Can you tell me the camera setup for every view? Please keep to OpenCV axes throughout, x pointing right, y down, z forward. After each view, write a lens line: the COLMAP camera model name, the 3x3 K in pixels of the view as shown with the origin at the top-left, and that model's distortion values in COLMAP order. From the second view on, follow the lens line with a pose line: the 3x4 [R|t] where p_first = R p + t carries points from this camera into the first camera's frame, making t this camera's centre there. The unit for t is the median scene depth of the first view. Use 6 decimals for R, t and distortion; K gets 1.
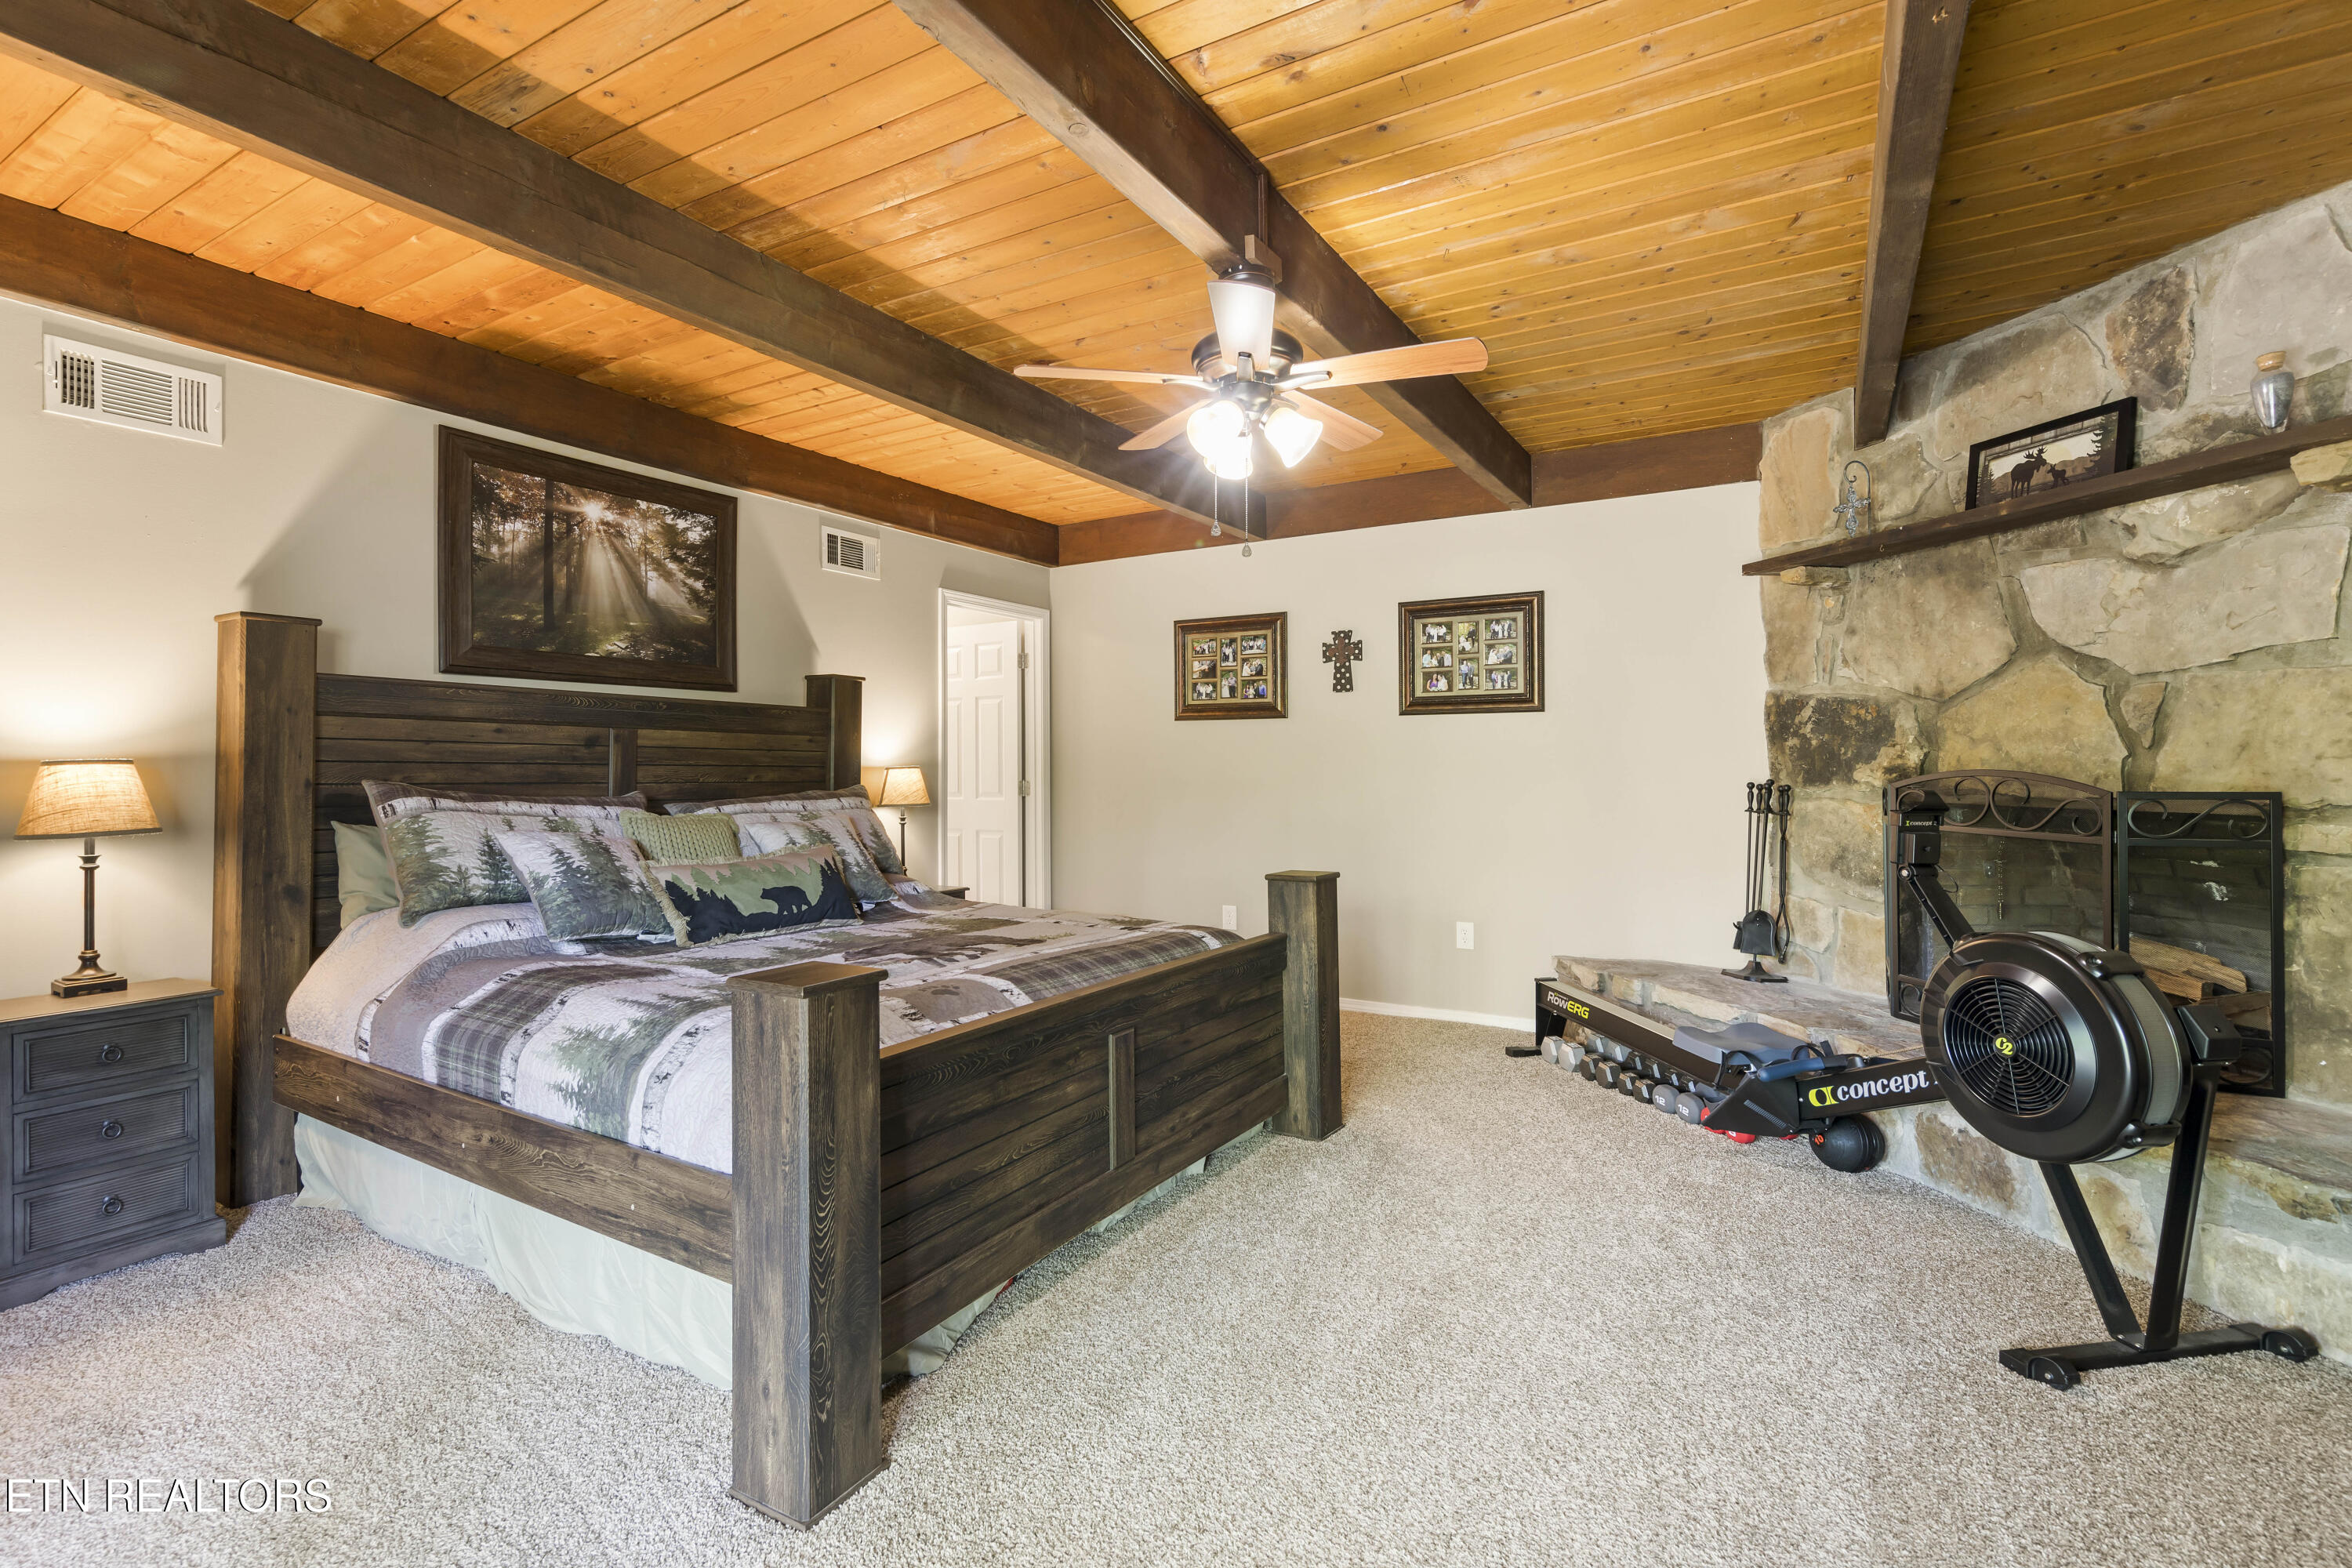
lens RADIAL K [[1073.2, 0, 1178.7], [0, 1073.2, 764.0], [0, 0, 1]] dist [0.008820, -0.001658]
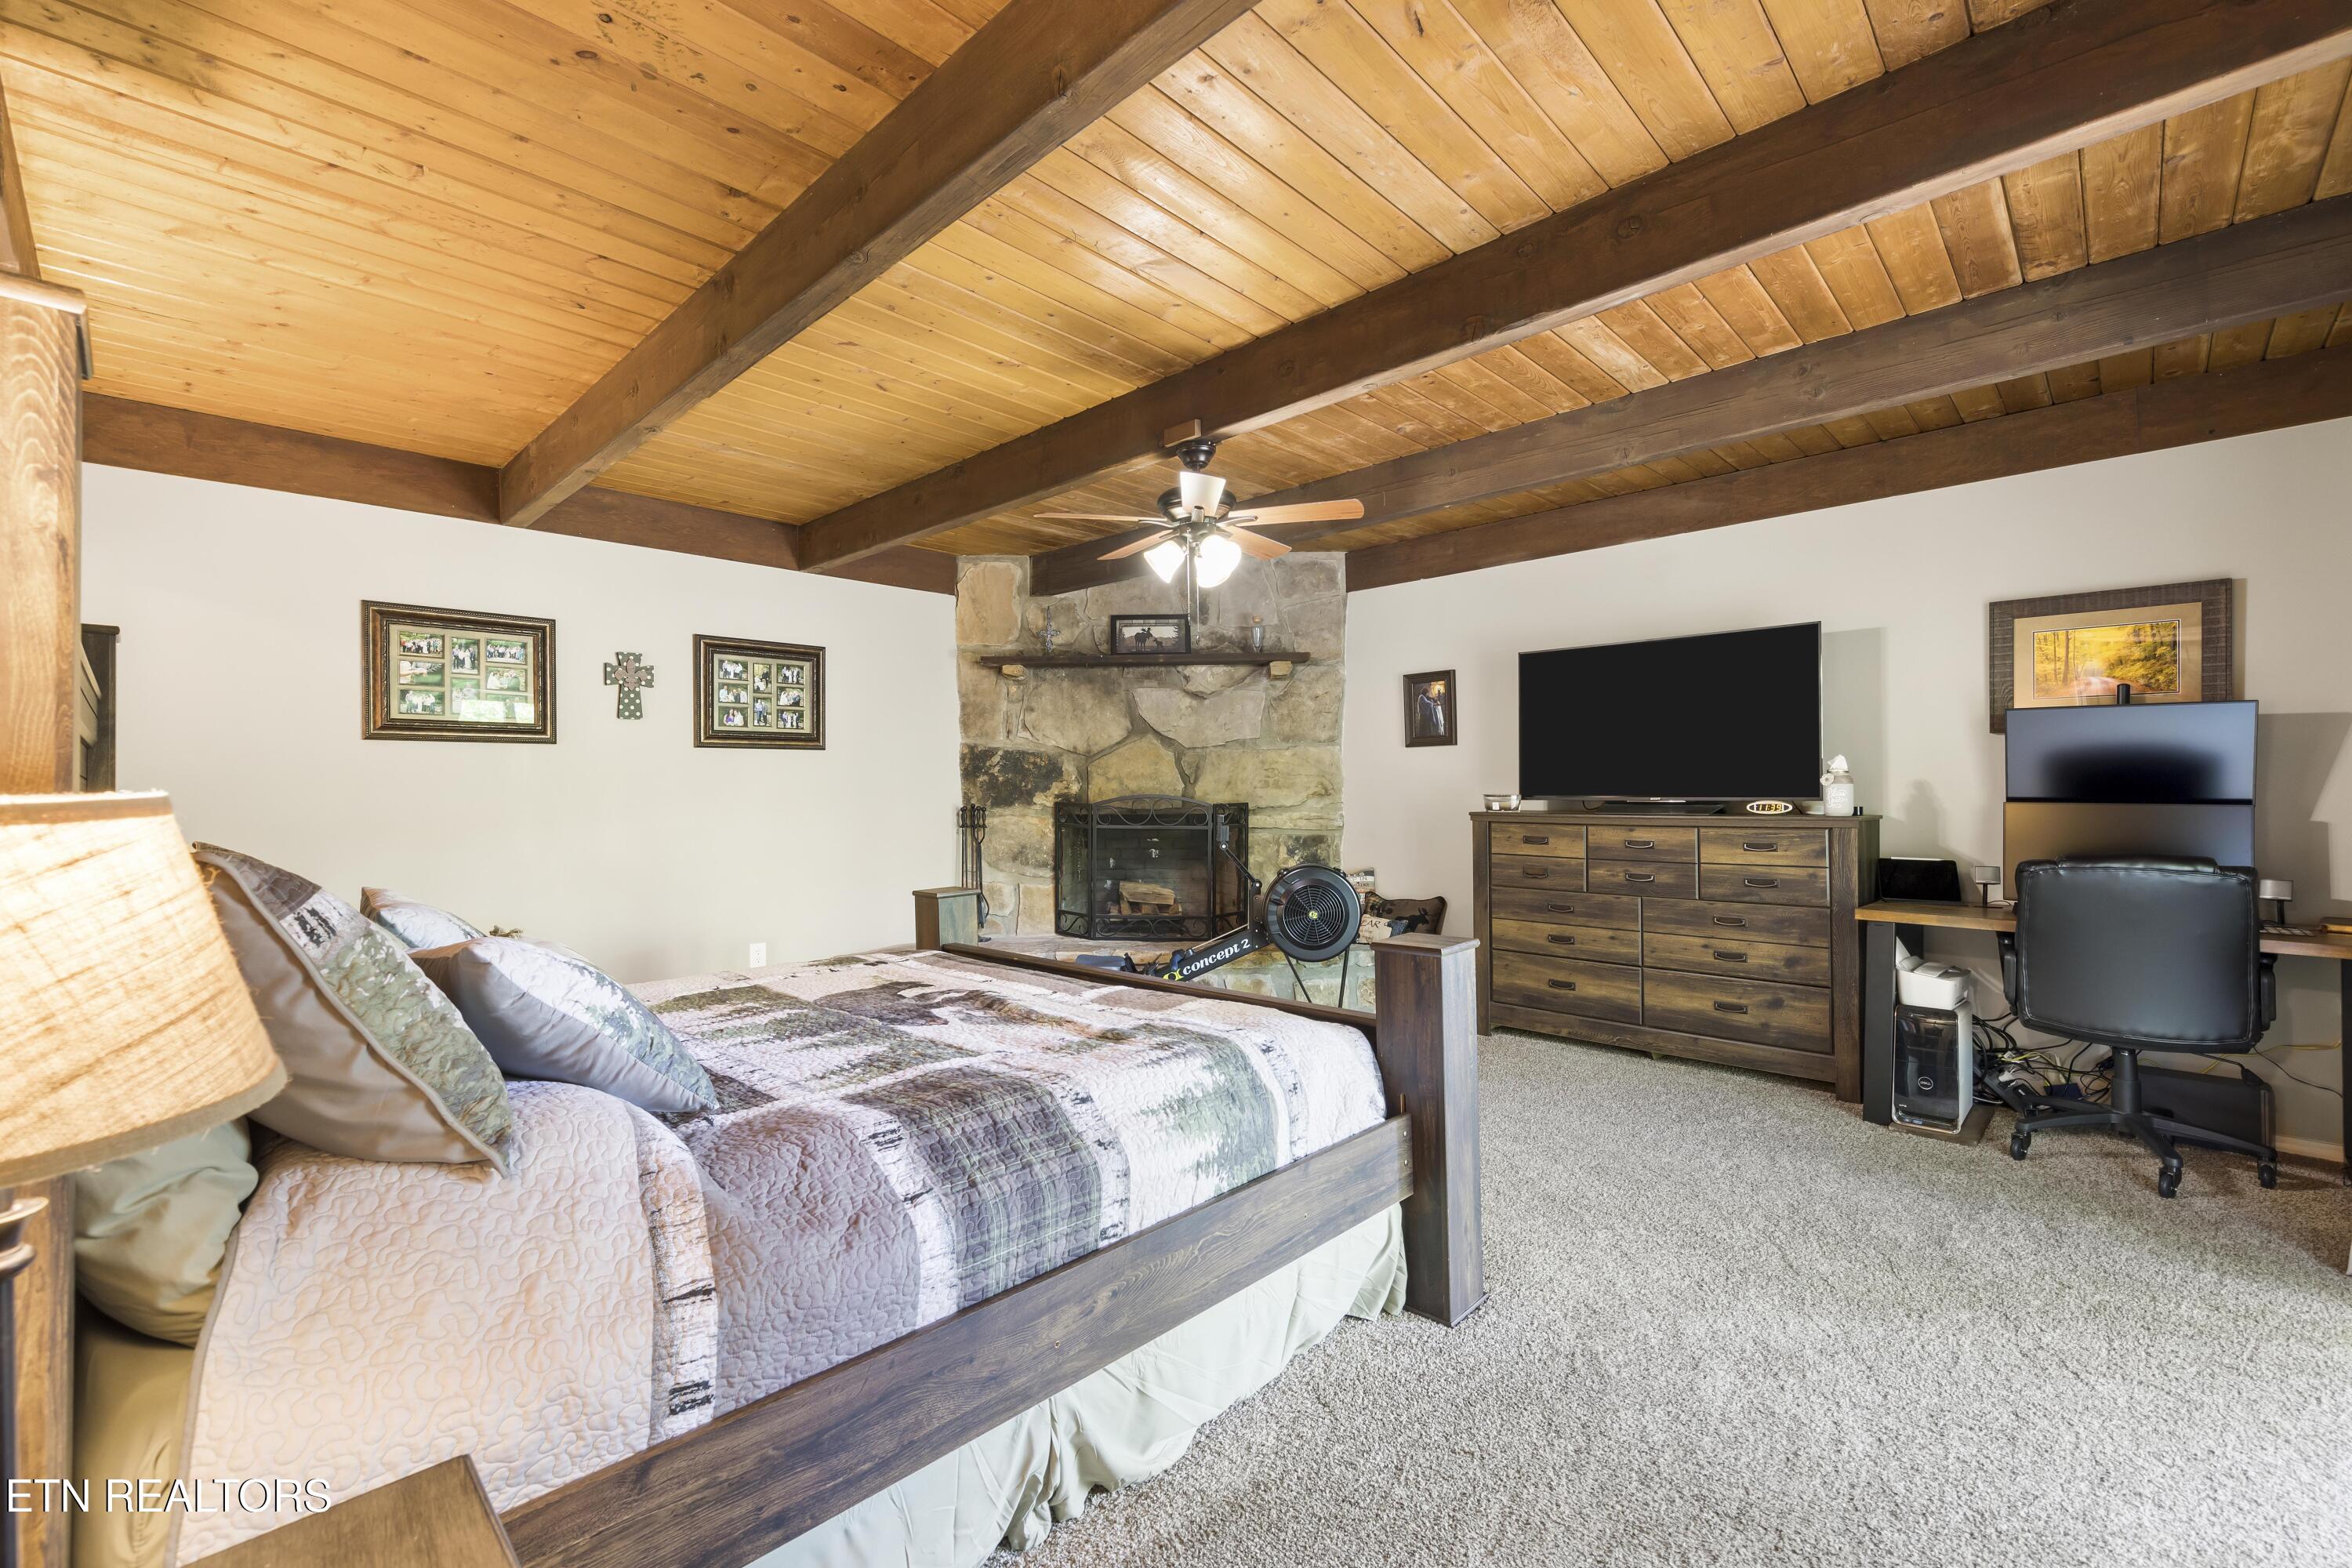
lens RADIAL K [[999.0, 0, 1168.4], [0, 999.0, 784.7], [0, 0, 1]] dist [-0.000698, -0.000106]
pose [[0.224835, 0.003508, 0.974391, -0.768574], [0.009572, 0.999937, -0.005808, -0.001277], [-0.974350, 0.010633, 0.224787, 0.470773]]
